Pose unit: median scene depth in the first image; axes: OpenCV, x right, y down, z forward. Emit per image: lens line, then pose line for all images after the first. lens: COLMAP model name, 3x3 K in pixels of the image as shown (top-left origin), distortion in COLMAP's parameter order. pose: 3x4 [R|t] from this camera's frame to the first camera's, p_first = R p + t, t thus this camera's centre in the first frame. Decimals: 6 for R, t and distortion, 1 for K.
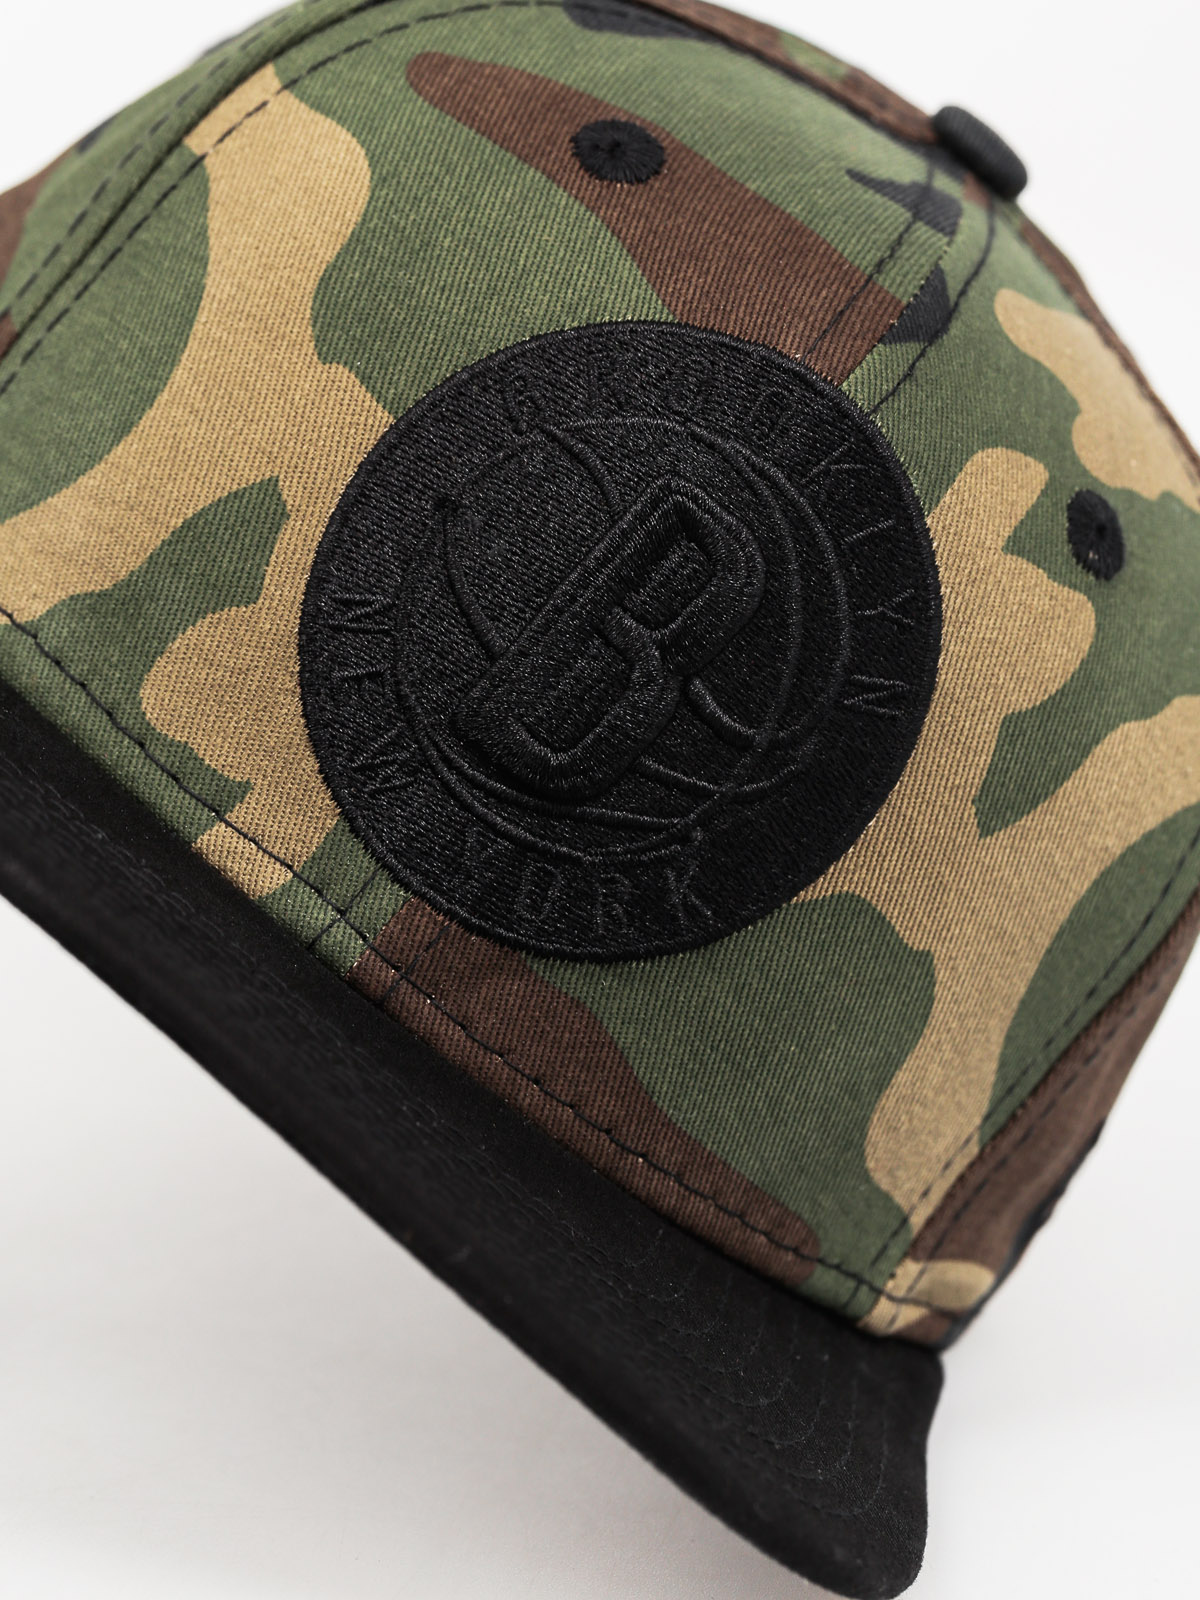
lens RADIAL K [[4532.7, 0, 600.0], [0, 4532.7, 800.0], [0, 0, 1]] dist [0.366998, 0.377238]
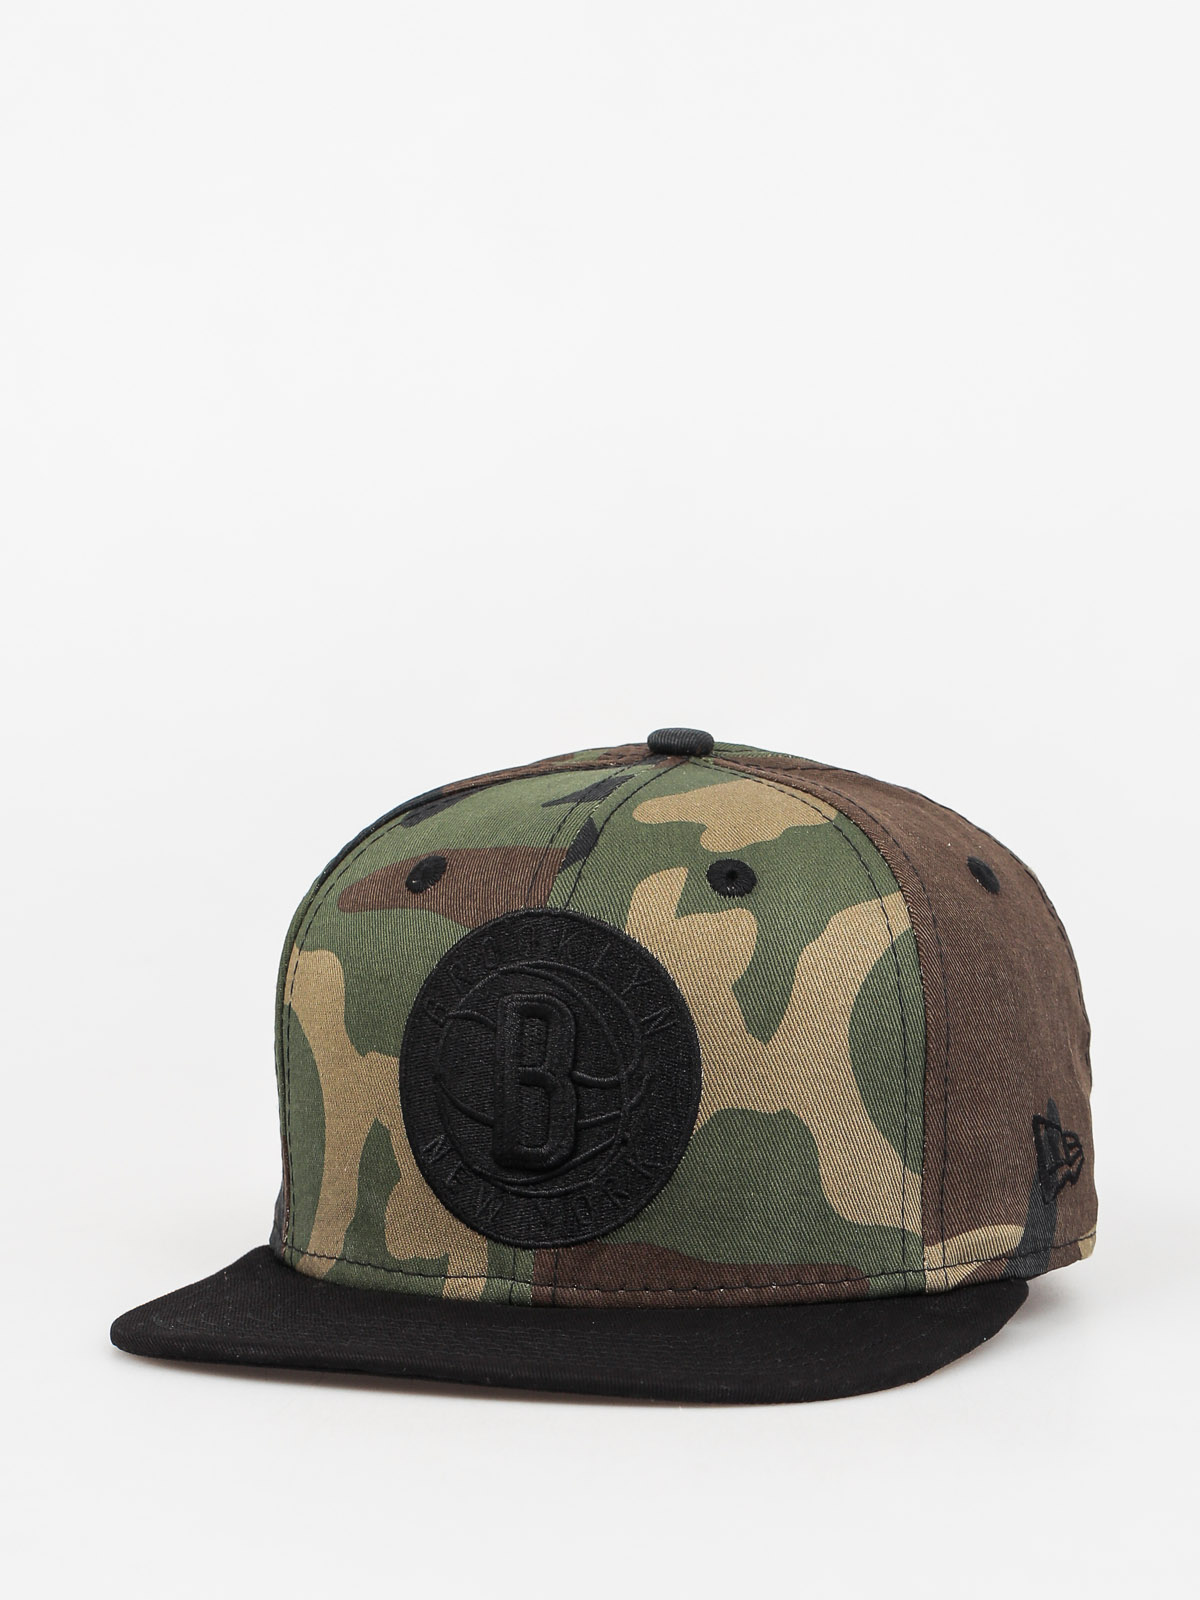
lens RADIAL K [[4493.4, 0, 600.0], [0, 4493.4, 800.0], [0, 0, 1]] dist [-0.669168, -0.108803]
pose [[0.759125, -0.621020, -0.195097, 0.457654], [0.579547, 0.781264, -0.231843, 0.320017], [0.296401, 0.062930, 0.952988, -0.789936]]
